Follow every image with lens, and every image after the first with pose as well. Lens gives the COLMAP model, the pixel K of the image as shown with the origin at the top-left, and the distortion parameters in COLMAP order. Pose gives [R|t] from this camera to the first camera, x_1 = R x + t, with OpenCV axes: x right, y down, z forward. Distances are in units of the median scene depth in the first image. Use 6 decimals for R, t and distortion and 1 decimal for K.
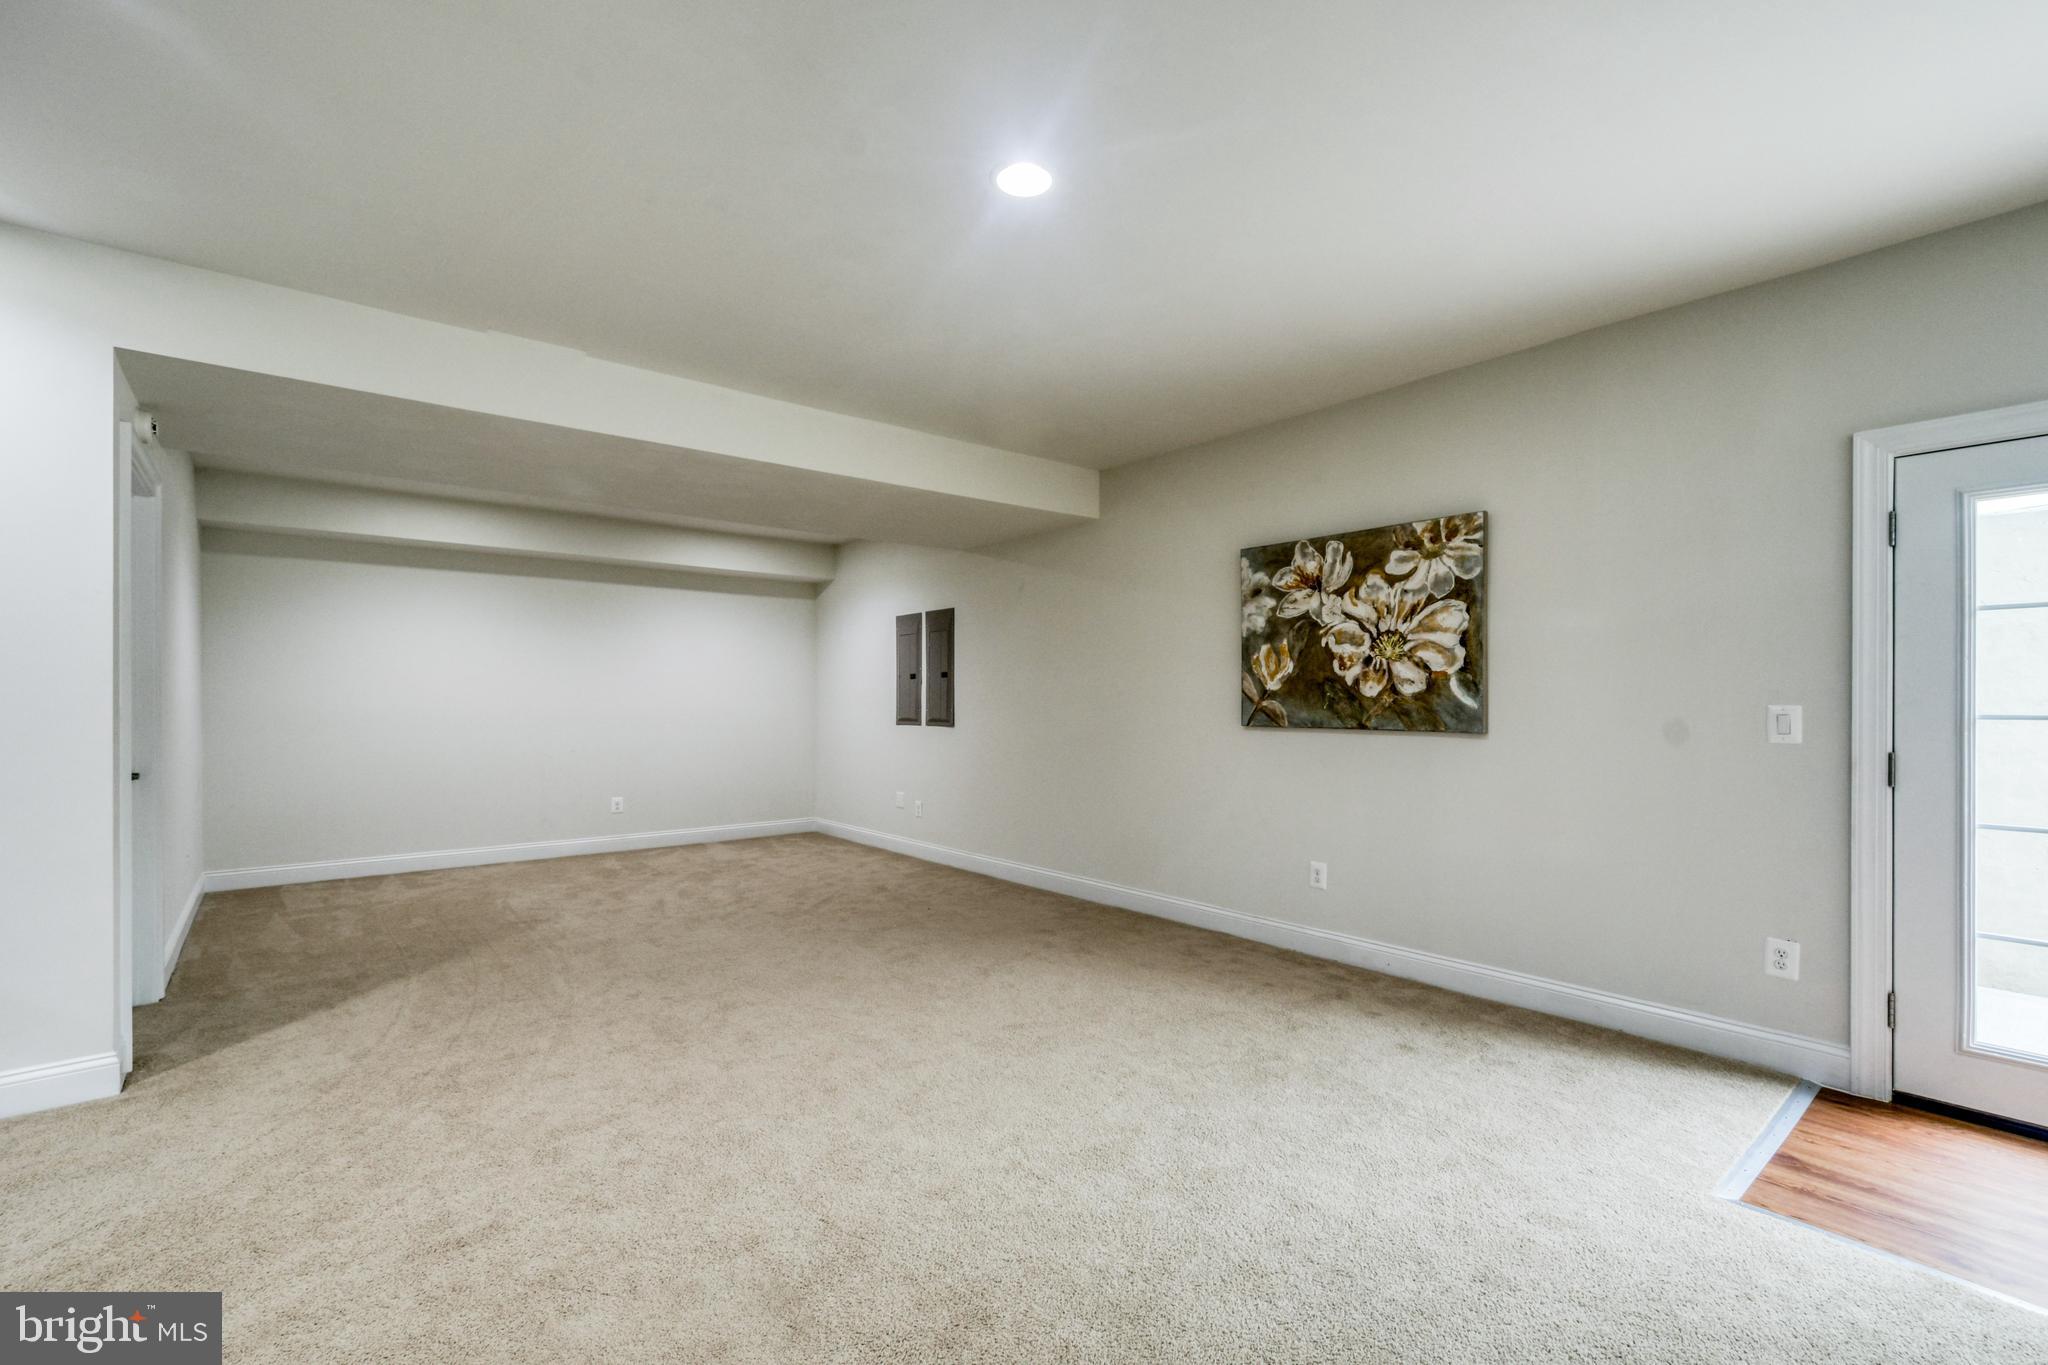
lens RADIAL K [[905.1, 0, 1012.3], [0, 905.1, 706.8], [0, 0, 1]] dist [0.010990, -0.000811]
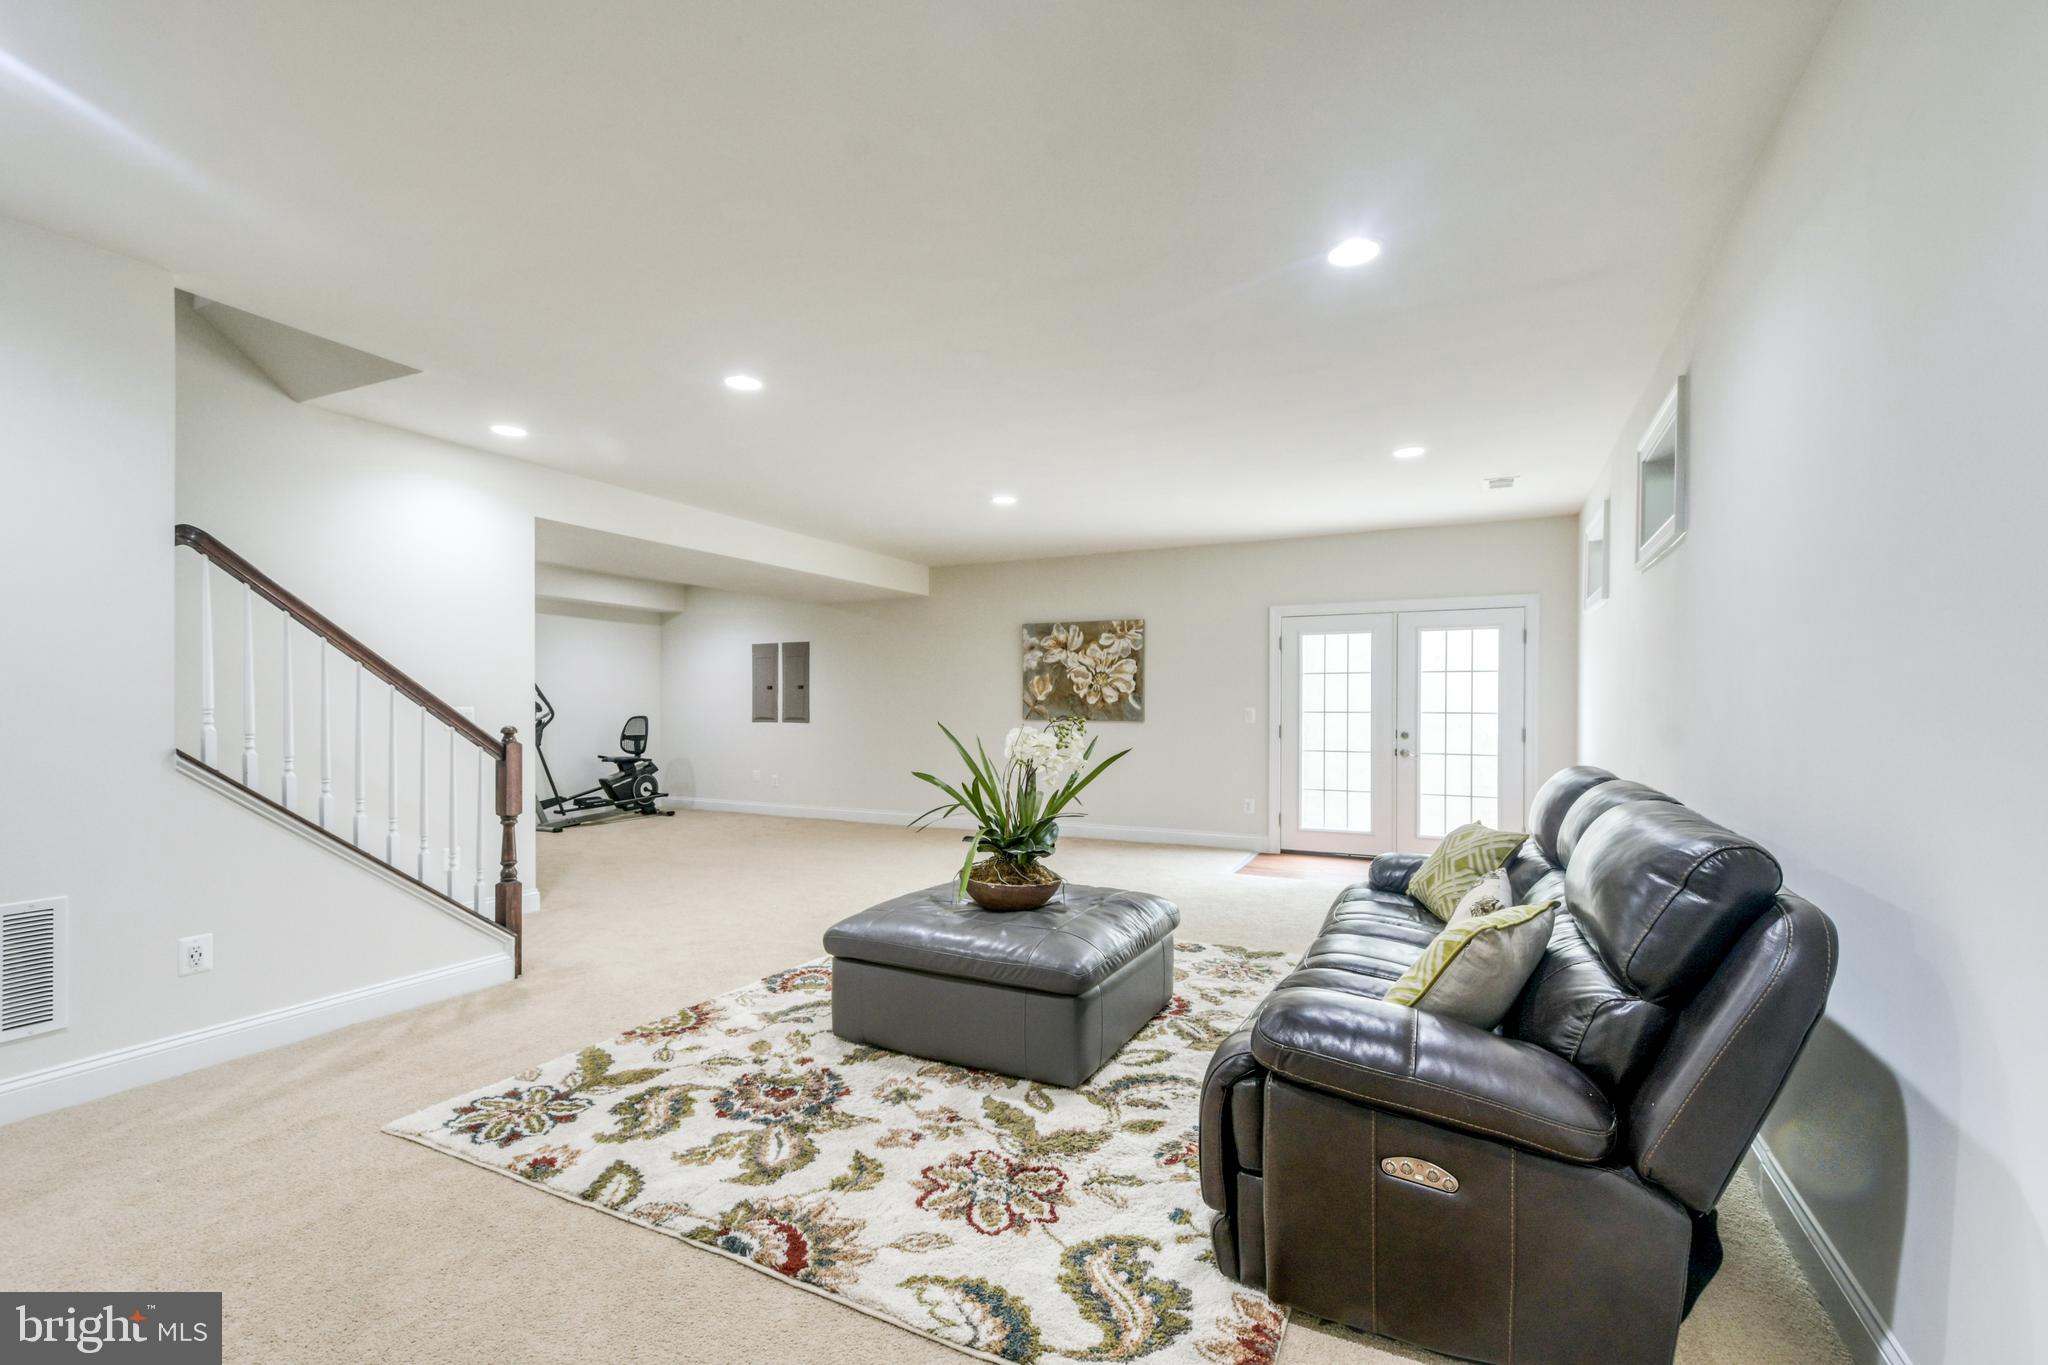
lens RADIAL K [[897.5, 0, 1015.3], [0, 897.5, 706.9], [0, 0, 1]] dist [0.013114, -0.000022]
pose [[0.916453, 0.003468, 0.400128, -0.547385], [-0.001180, 0.999982, -0.005963, 0.007667], [-0.400142, 0.004992, 0.916440, -0.747663]]
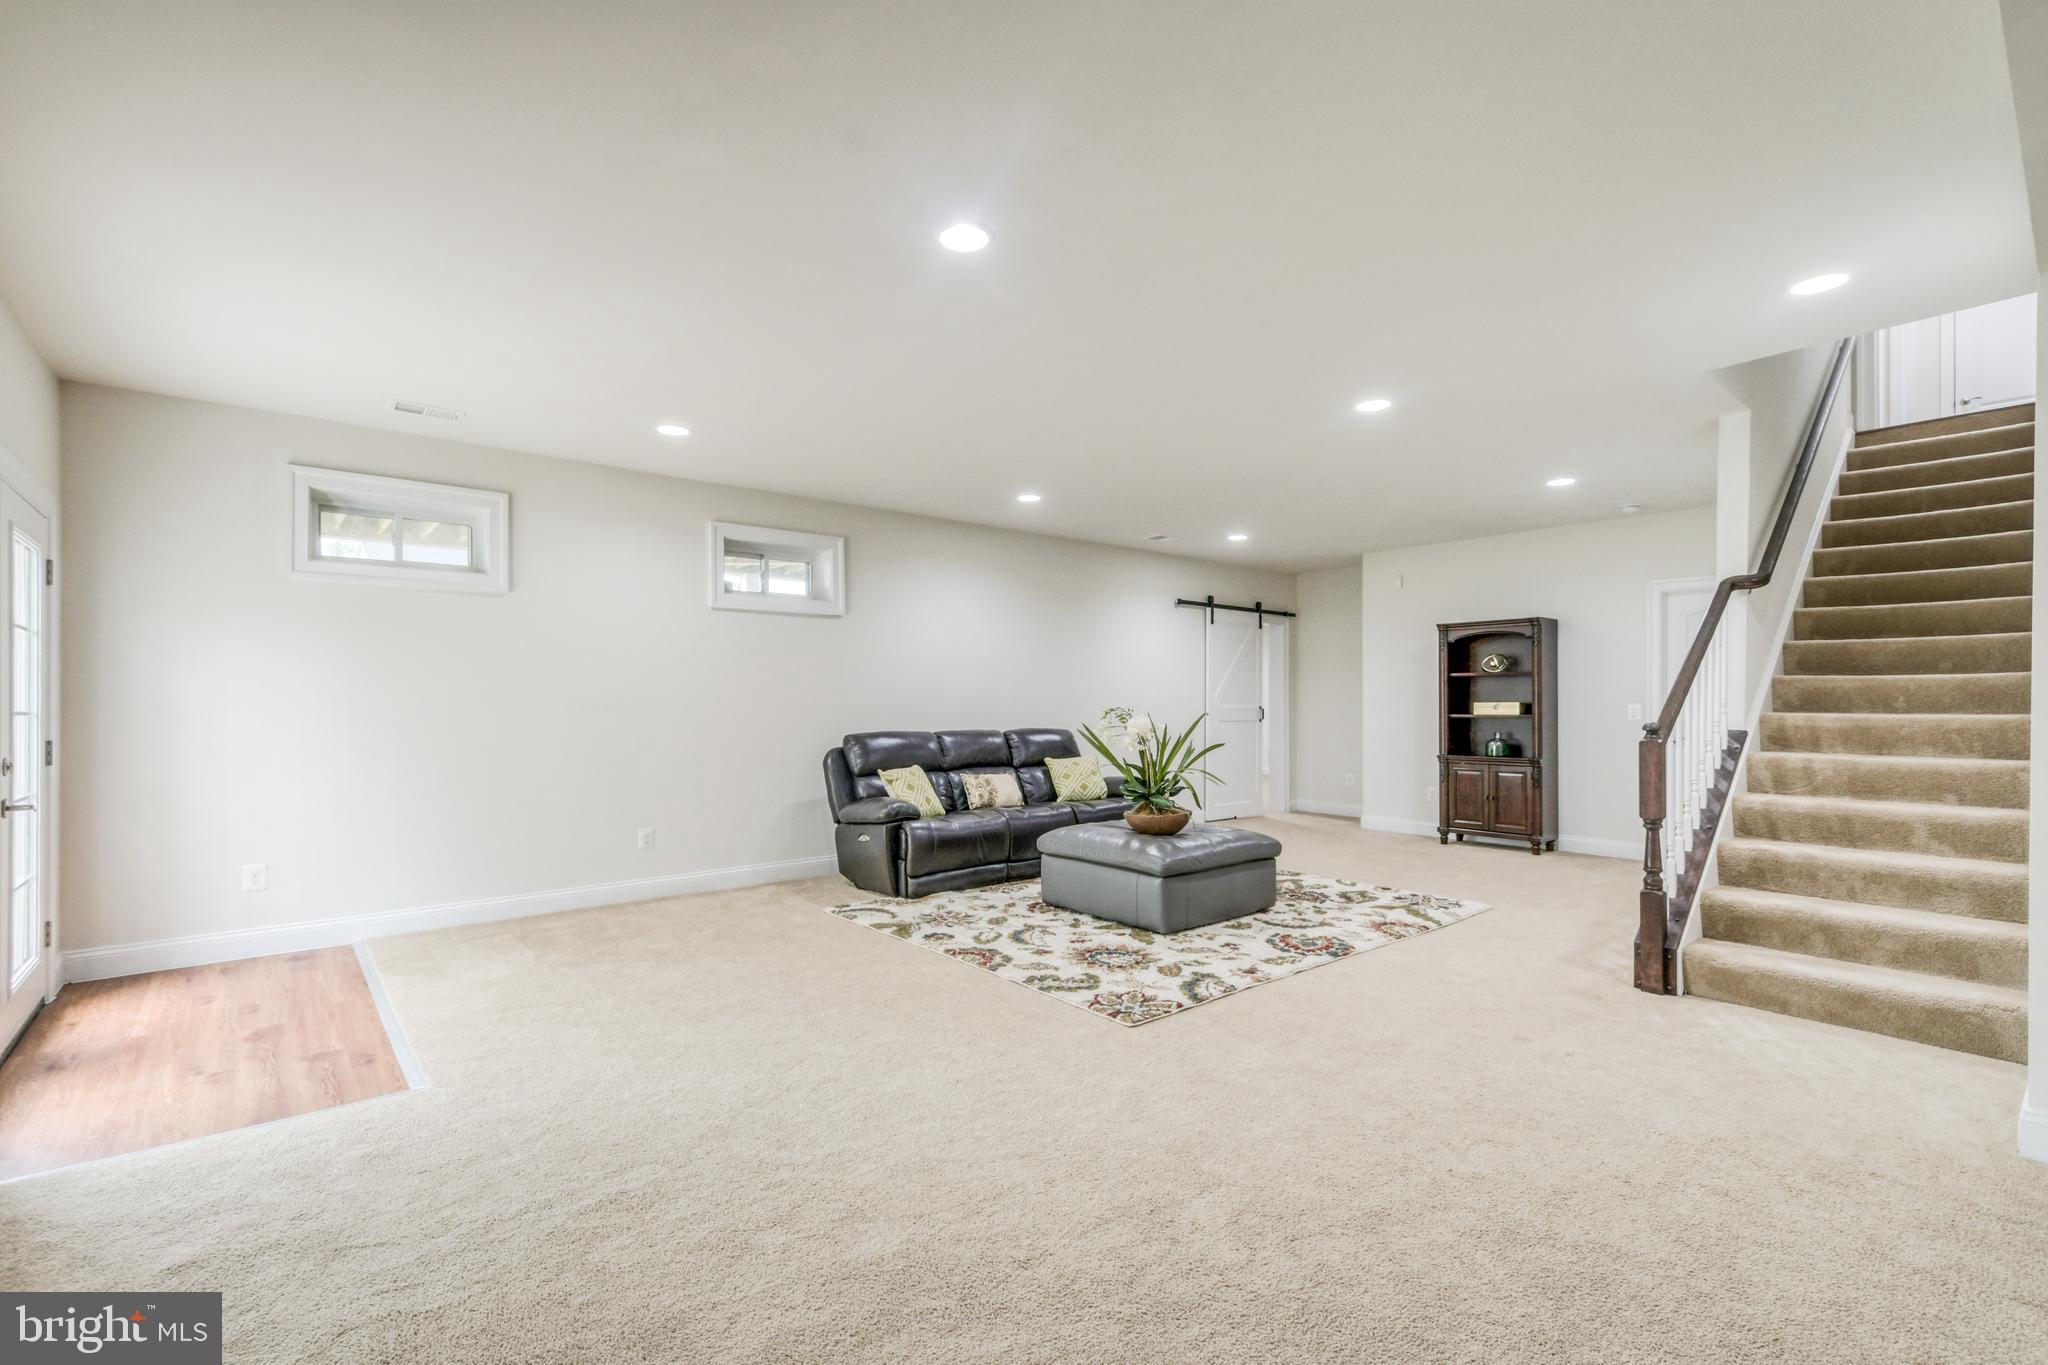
lens RADIAL K [[905.1, 0, 1012.3], [0, 905.1, 706.8], [0, 0, 1]] dist [0.010990, -0.000811]
pose [[-0.999962, 0.000939, -0.008679, -0.021474], [0.000845, 0.999941, 0.010816, -0.004964], [0.008689, 0.010808, -0.999904, 1.212525]]
